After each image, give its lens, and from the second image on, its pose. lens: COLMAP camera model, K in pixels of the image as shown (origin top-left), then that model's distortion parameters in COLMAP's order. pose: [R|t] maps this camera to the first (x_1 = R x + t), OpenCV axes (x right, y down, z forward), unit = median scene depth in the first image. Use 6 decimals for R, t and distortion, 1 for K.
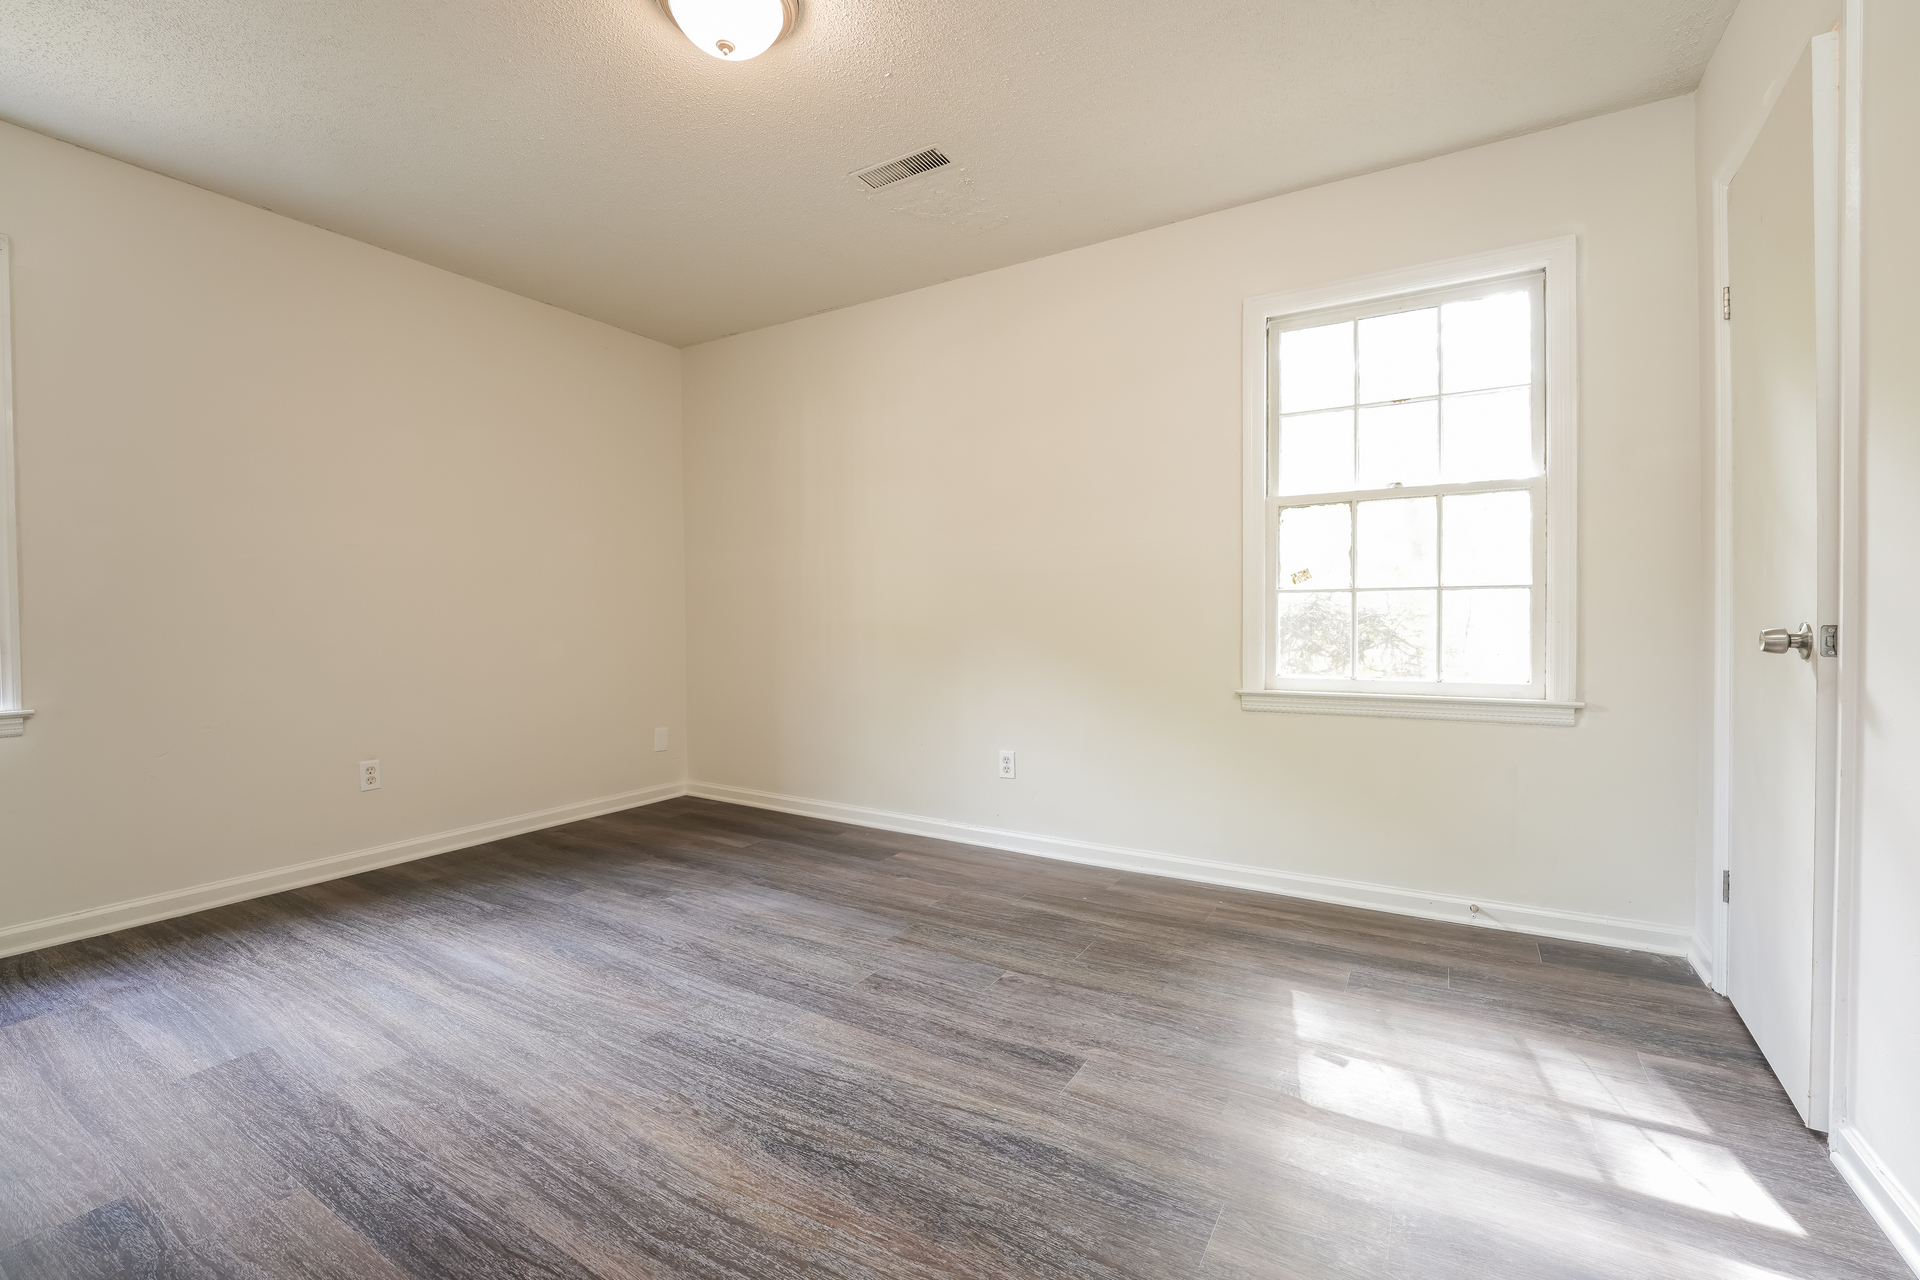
lens RADIAL K [[789.8, 0, 963.7], [0, 789.8, 629.5], [0, 0, 1]] dist [-0.013044, -0.000248]
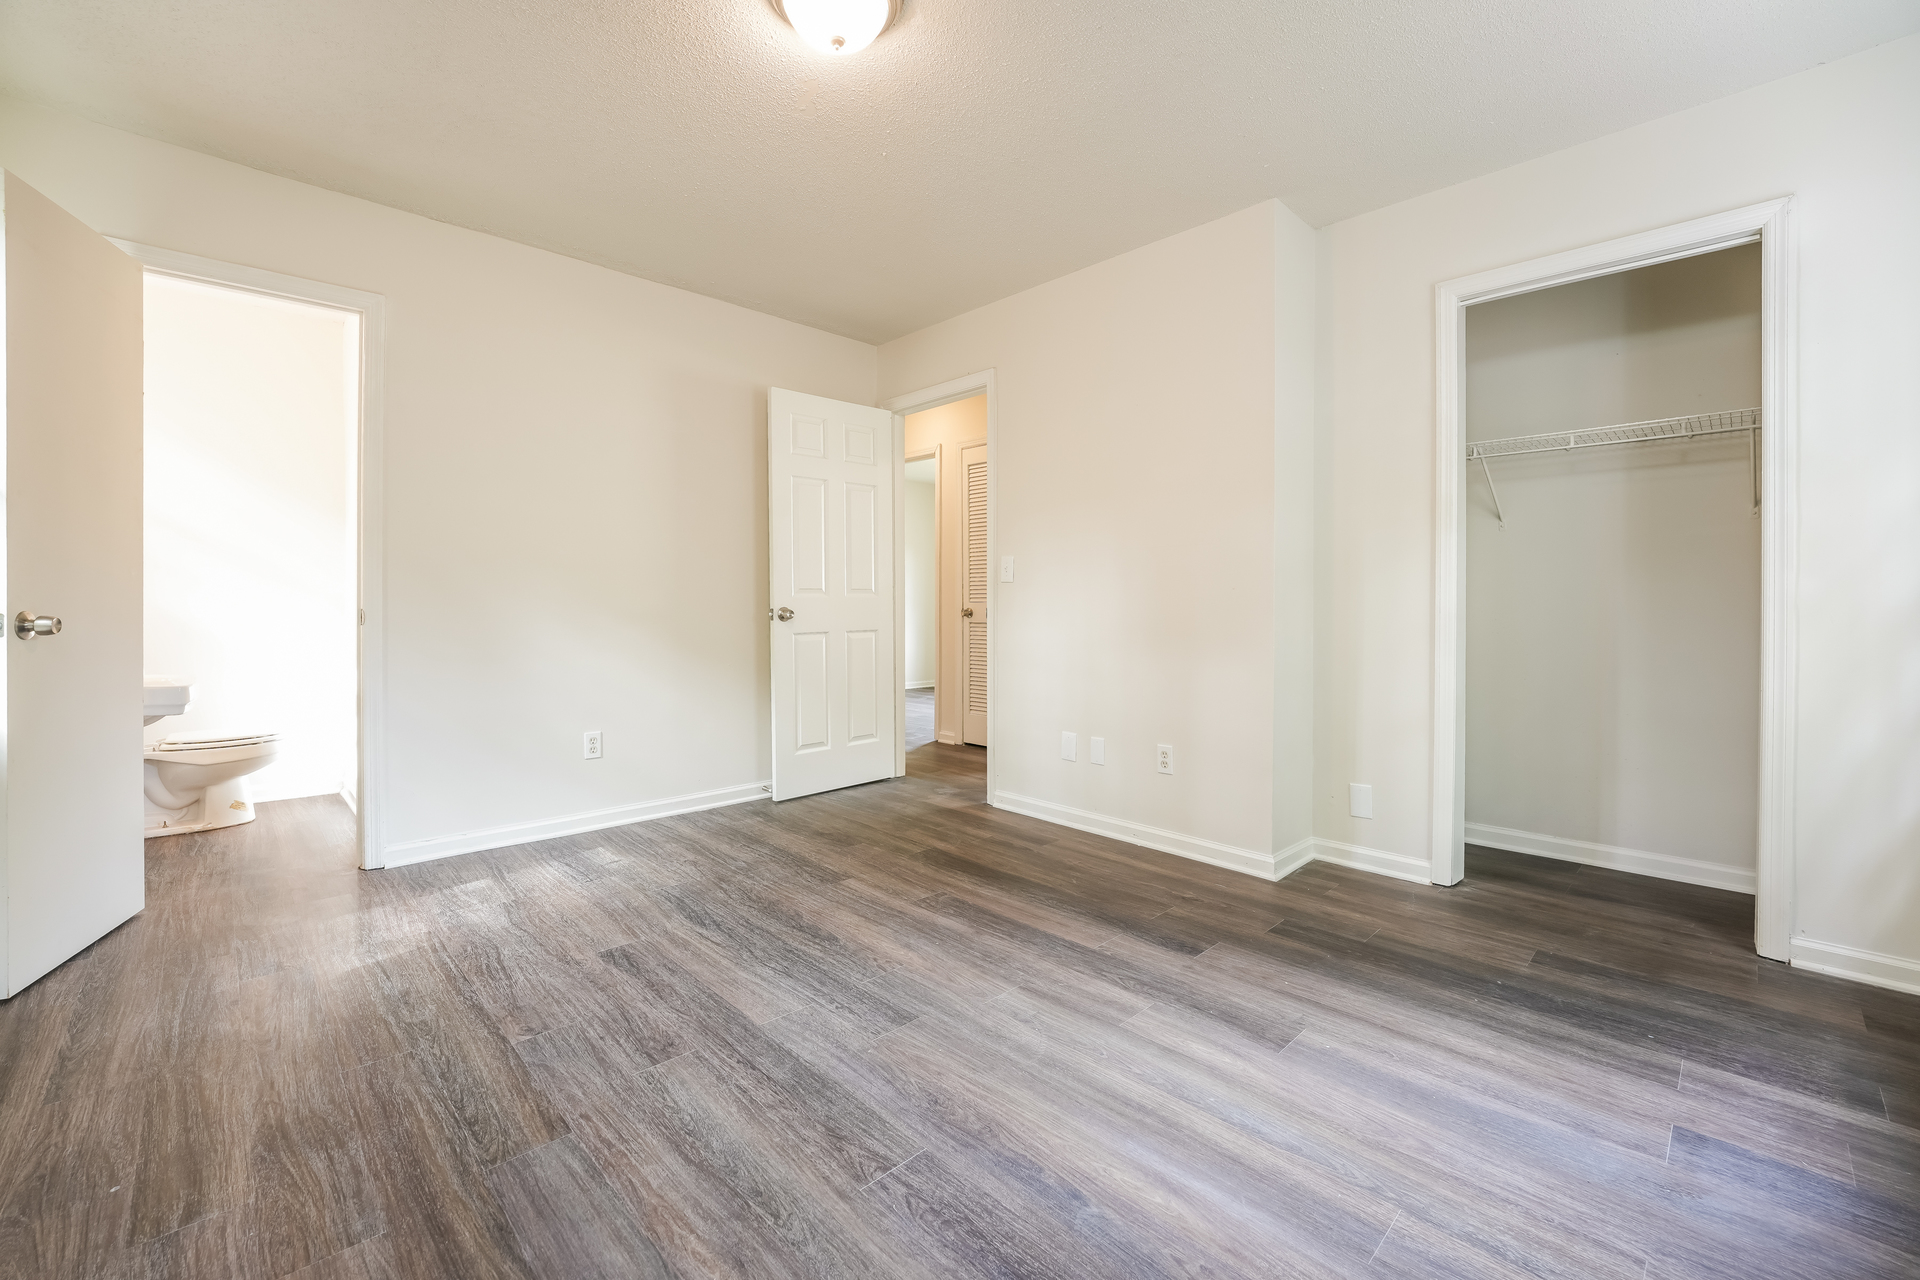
lens RADIAL K [[789.8, 0, 962.1], [0, 789.8, 622.8], [0, 0, 1]] dist [-0.013044, -0.000248]
pose [[-0.965390, -0.002144, 0.260802, -0.751280], [0.007137, 0.999375, 0.034633, -0.048206], [-0.260713, 0.035296, -0.964771, 2.011784]]
